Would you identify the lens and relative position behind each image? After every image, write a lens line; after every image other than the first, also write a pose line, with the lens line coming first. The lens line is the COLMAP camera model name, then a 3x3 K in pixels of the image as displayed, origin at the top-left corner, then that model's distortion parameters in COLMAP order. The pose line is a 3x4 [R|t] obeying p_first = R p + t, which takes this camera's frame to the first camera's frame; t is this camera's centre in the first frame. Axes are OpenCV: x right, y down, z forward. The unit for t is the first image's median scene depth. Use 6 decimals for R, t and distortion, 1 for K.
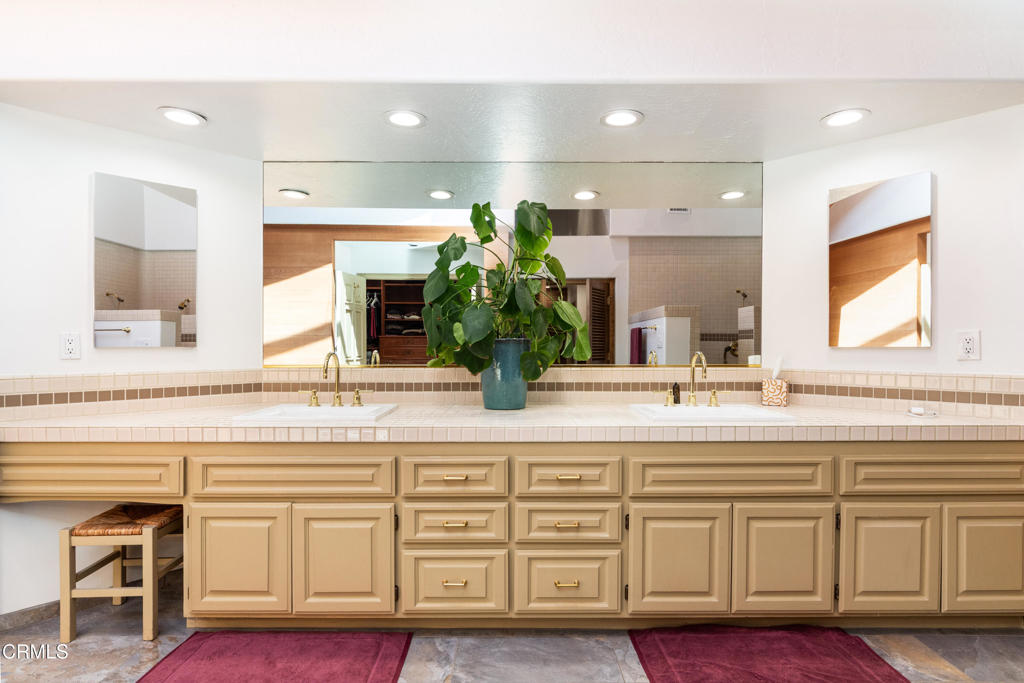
lens RADIAL K [[551.4, 0, 512.0], [0, 551.4, 341.5], [0, 0, 1]] dist [-0.001451, -0.000416]
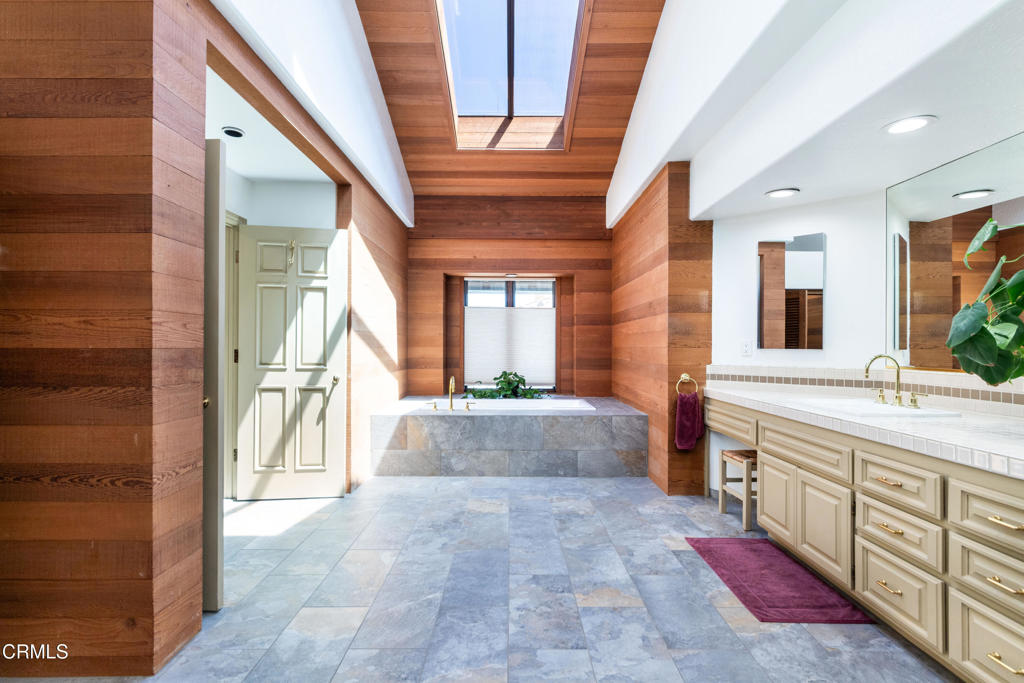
lens RADIAL K [[488.0, 0, 512.0], [0, 488.0, 341.5], [0, 0, 1]] dist [0.000673, 0.000222]
pose [[-0.007254, -0.011080, -0.999912, 0.779508], [0.002669, 0.999935, -0.011100, 0.002697], [0.999970, -0.002750, -0.007224, 0.324709]]
